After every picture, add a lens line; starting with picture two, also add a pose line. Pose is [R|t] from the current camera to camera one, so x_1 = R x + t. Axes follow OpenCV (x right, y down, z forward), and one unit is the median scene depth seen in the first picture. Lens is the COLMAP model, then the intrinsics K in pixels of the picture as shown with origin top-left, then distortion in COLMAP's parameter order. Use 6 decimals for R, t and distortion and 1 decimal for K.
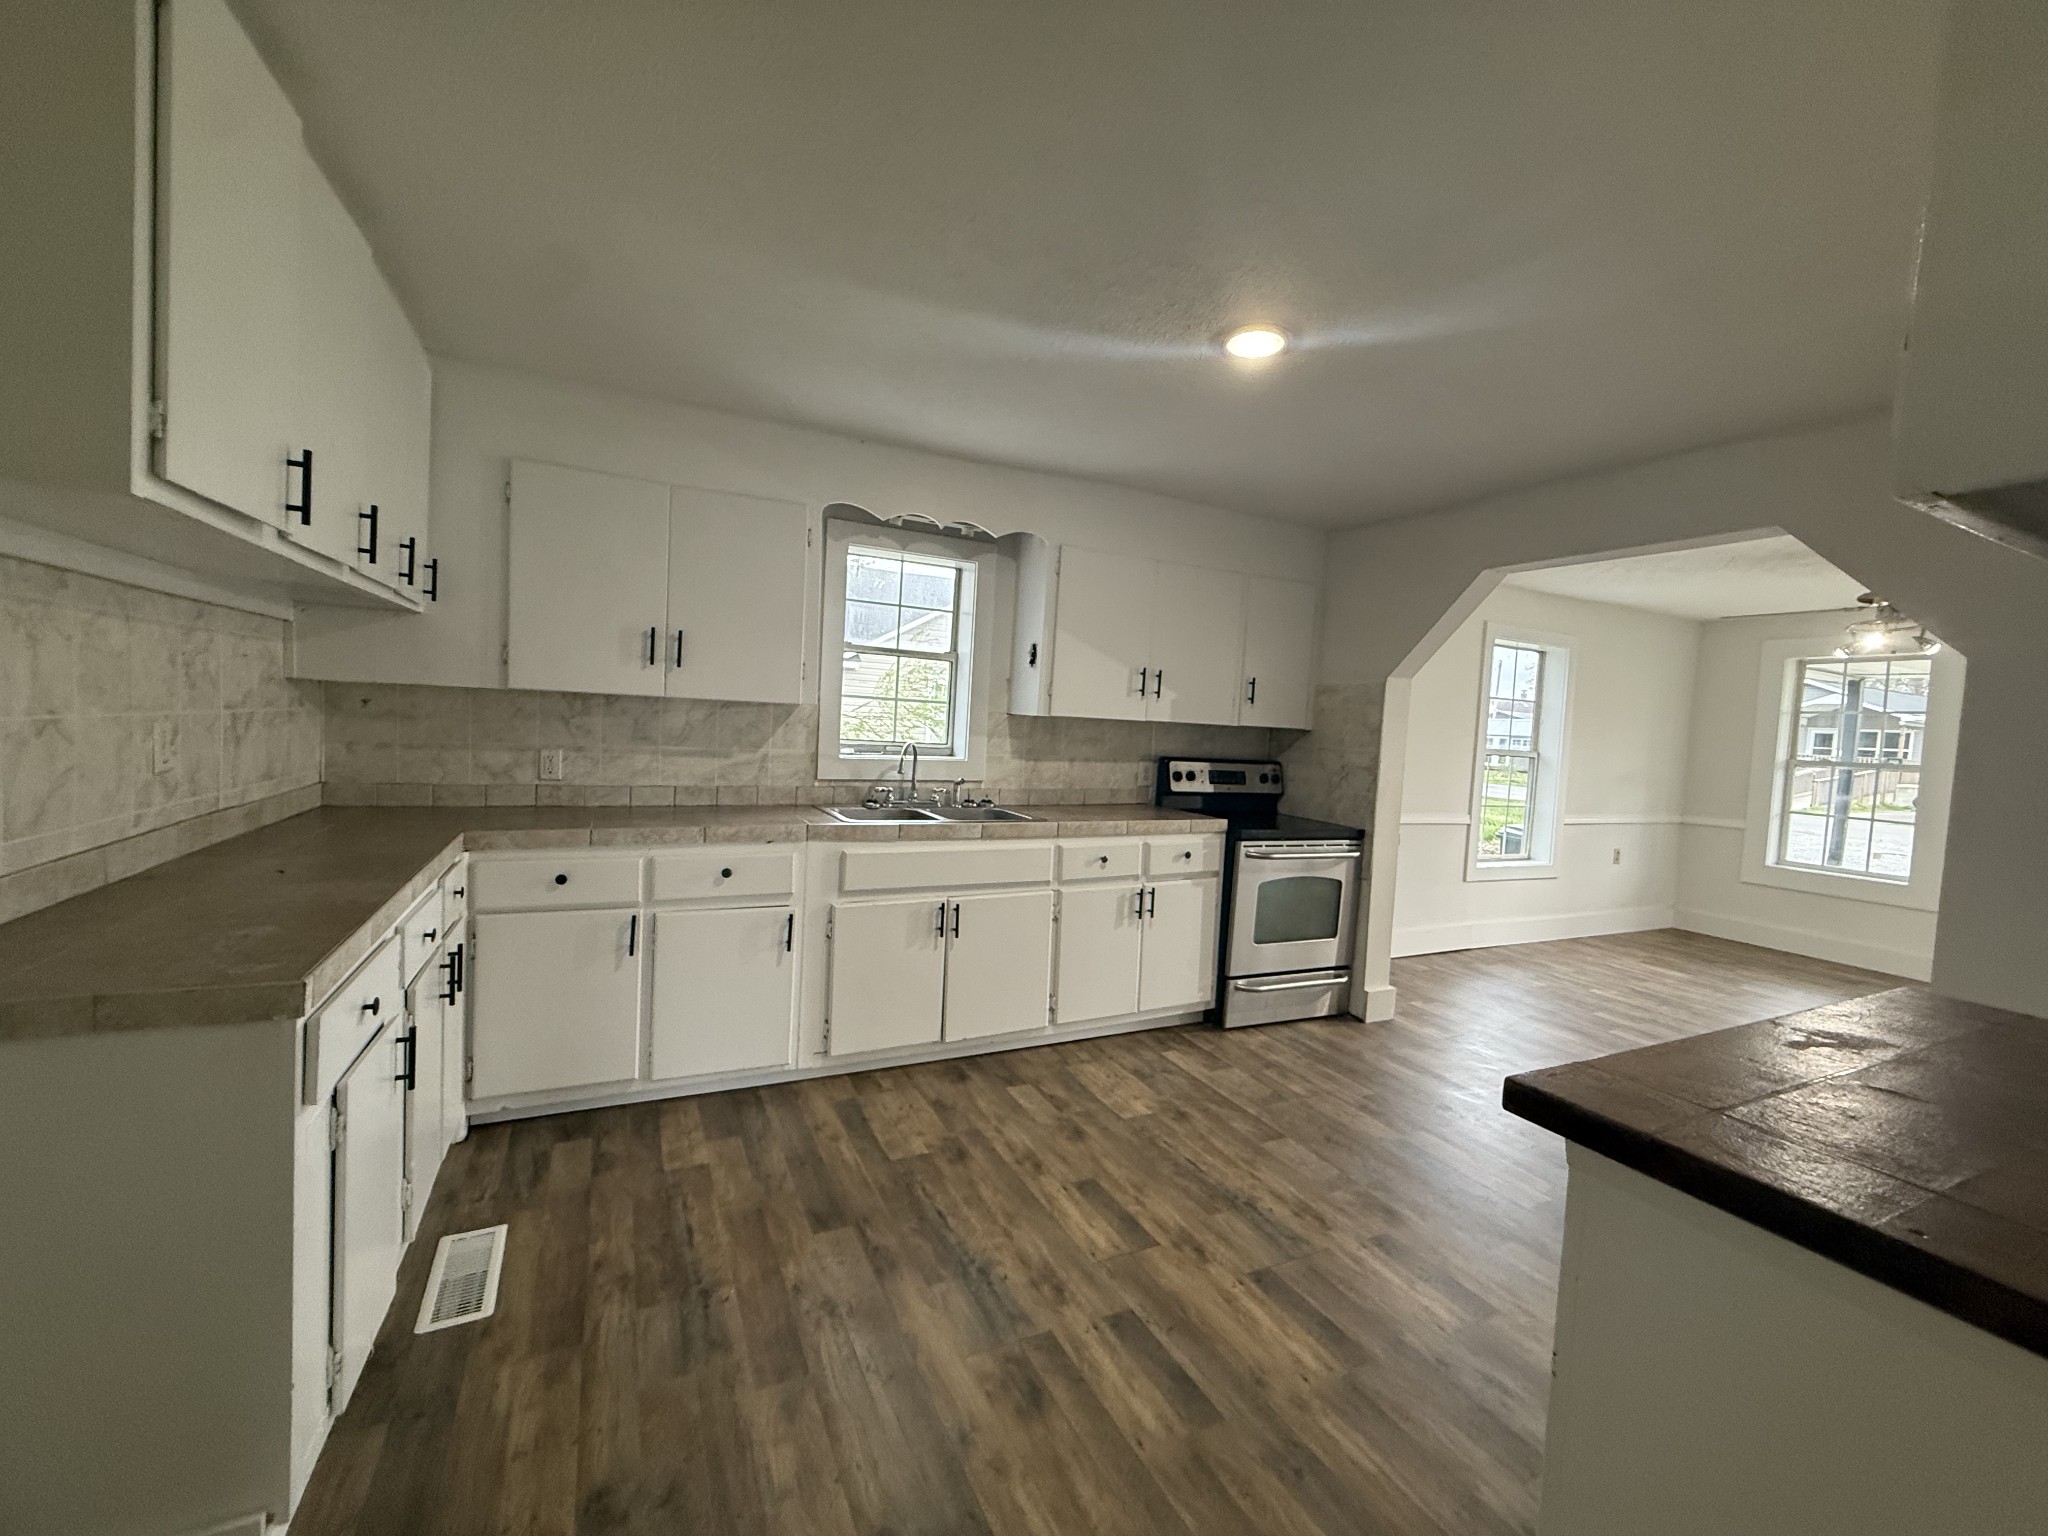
lens RADIAL K [[817.1, 0, 1016.1], [0, 817.1, 768.9], [0, 0, 1]] dist [0.000100, -0.000164]
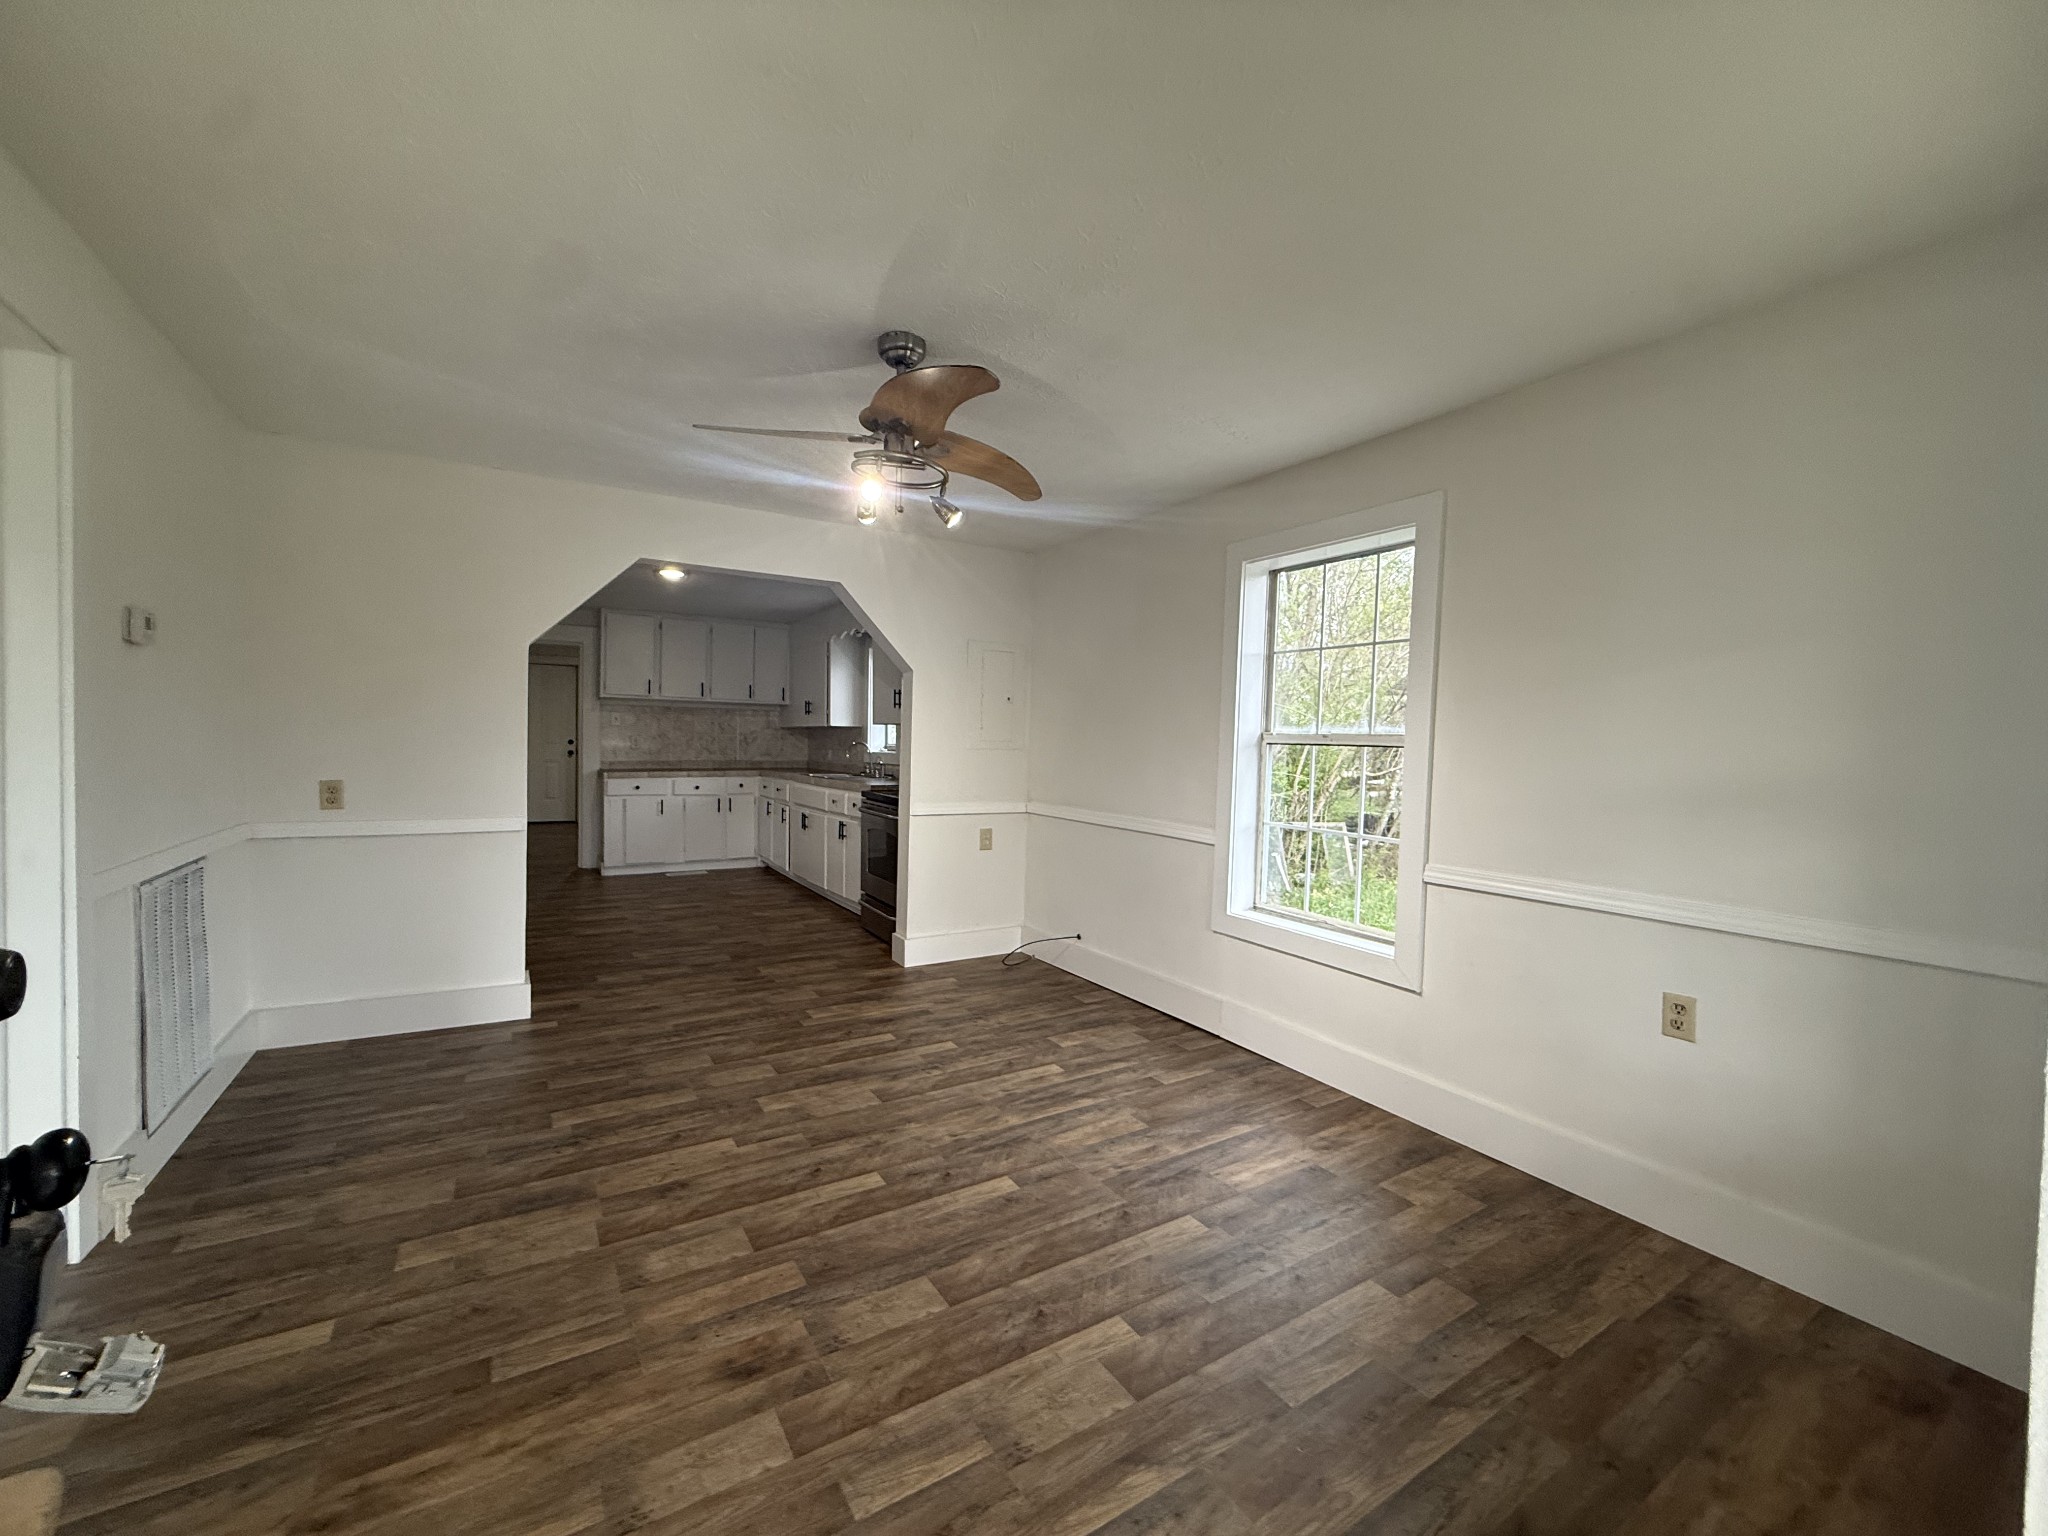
lens RADIAL K [[817.1, 0, 1016.1], [0, 817.1, 768.9], [0, 0, 1]] dist [0.000100, -0.000164]
pose [[0.100519, -0.015621, -0.994813, 3.173466], [-0.072744, 0.997085, -0.023007, 0.084316], [0.992272, 0.074679, 0.099090, 1.995887]]
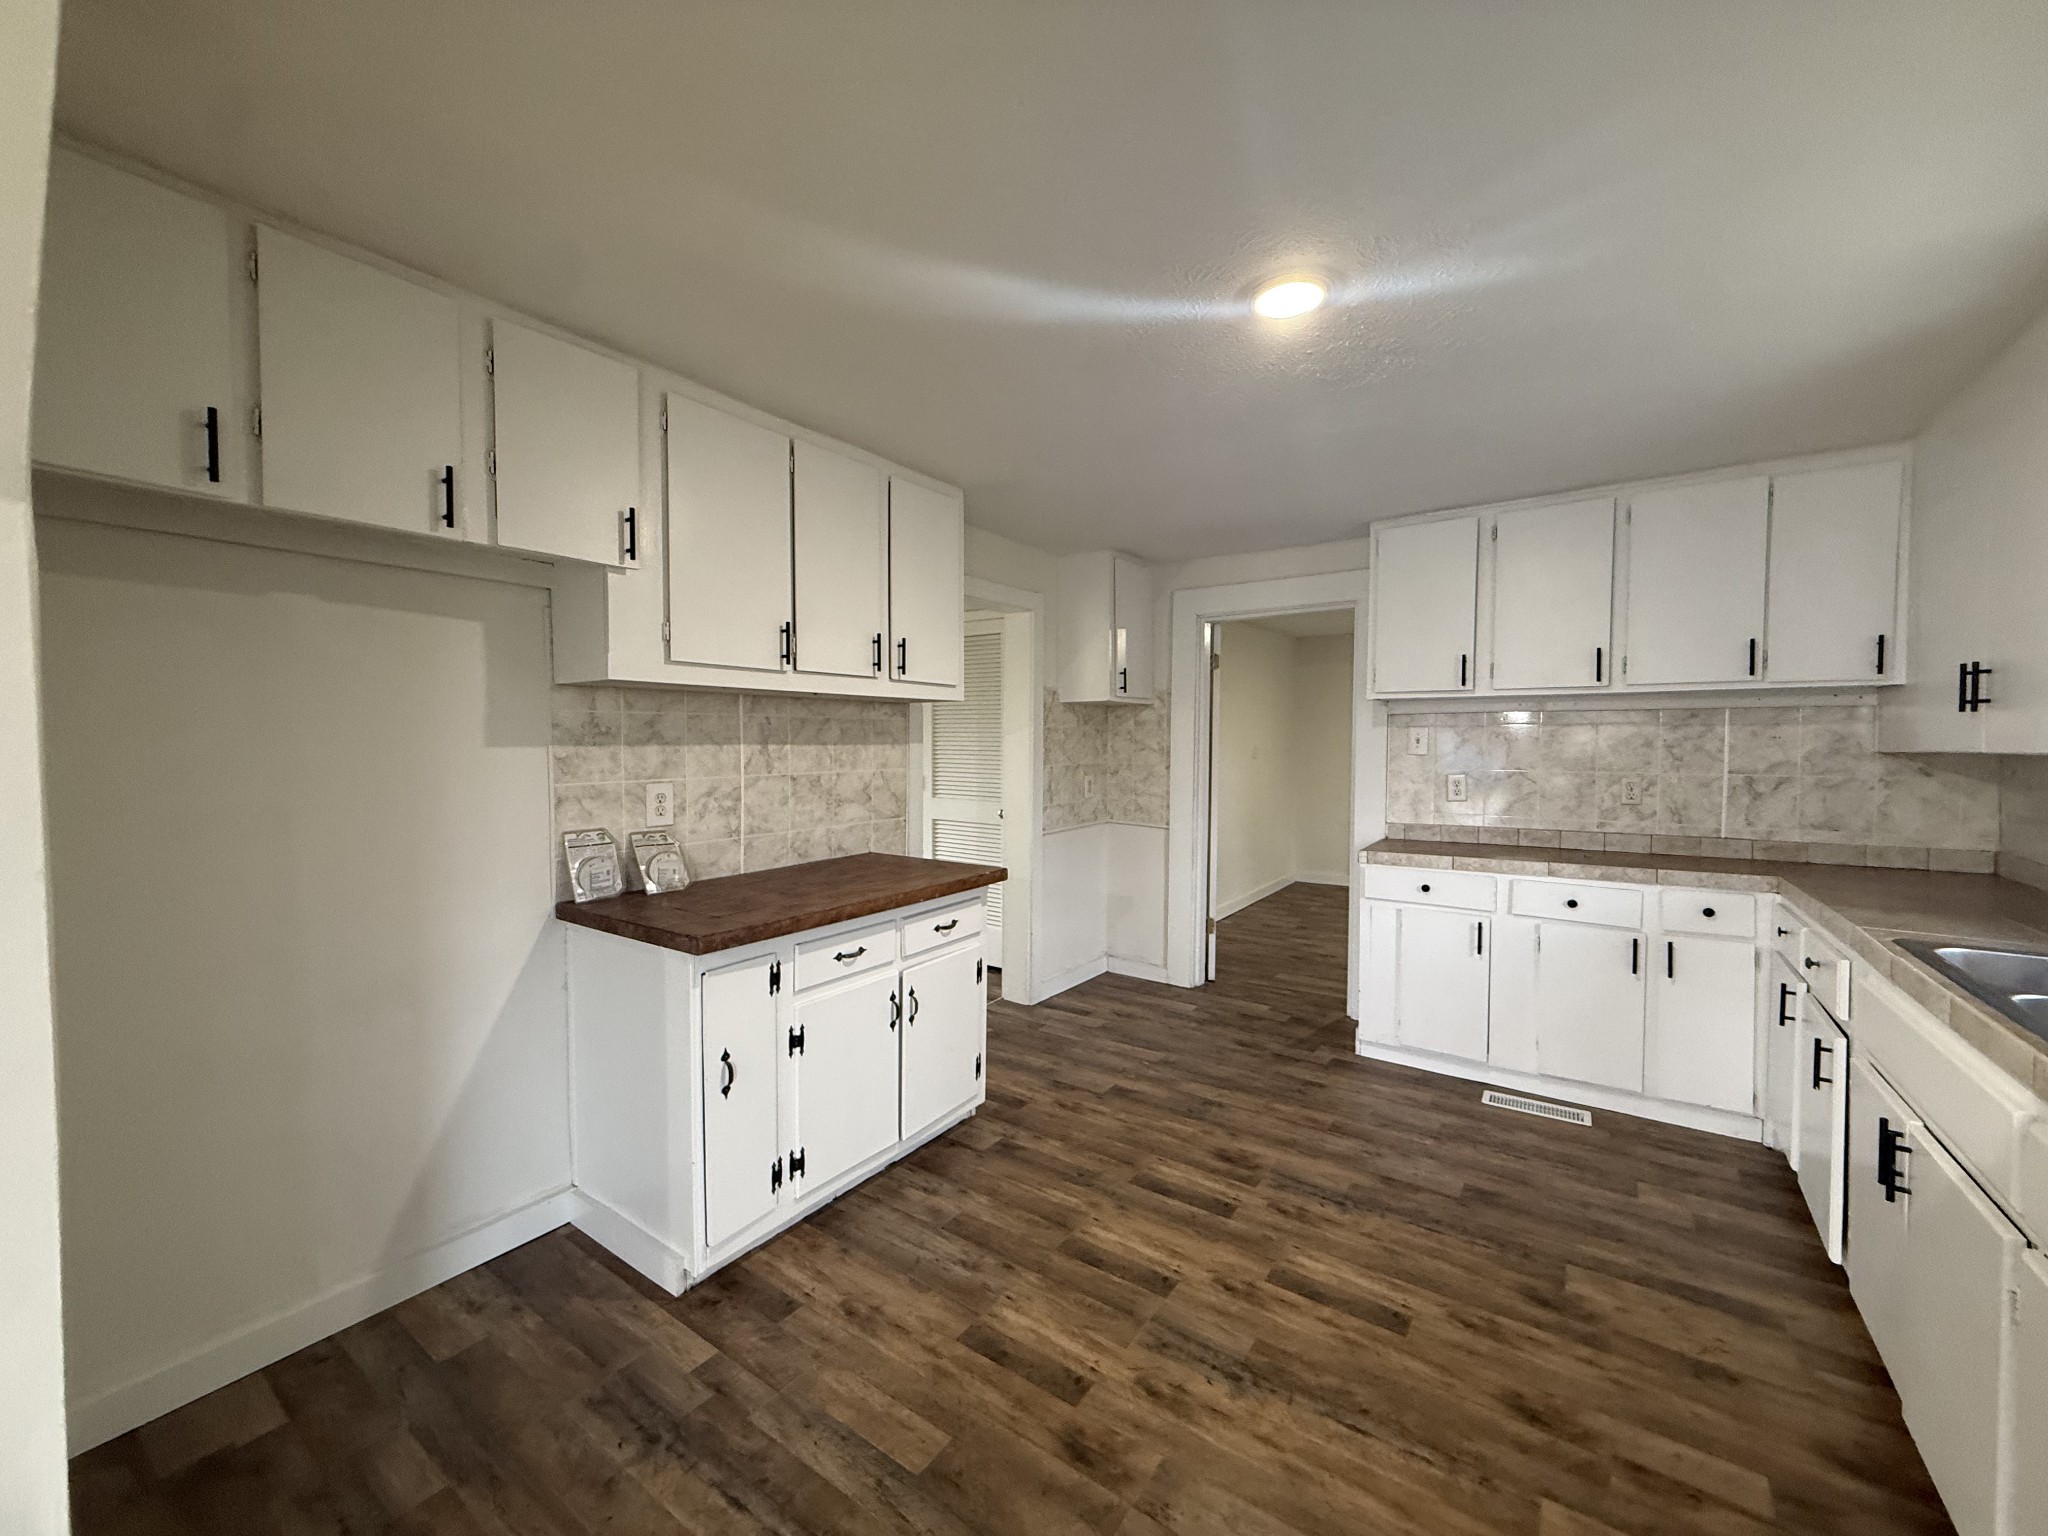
lens RADIAL K [[817.1, 0, 1016.1], [0, 817.1, 768.9], [0, 0, 1]] dist [0.000100, -0.000164]
pose [[-0.877155, -0.039713, -0.478563, 0.981103], [-0.076167, 0.995465, 0.056998, -0.068804], [0.474129, 0.086447, -0.876201, 1.752586]]
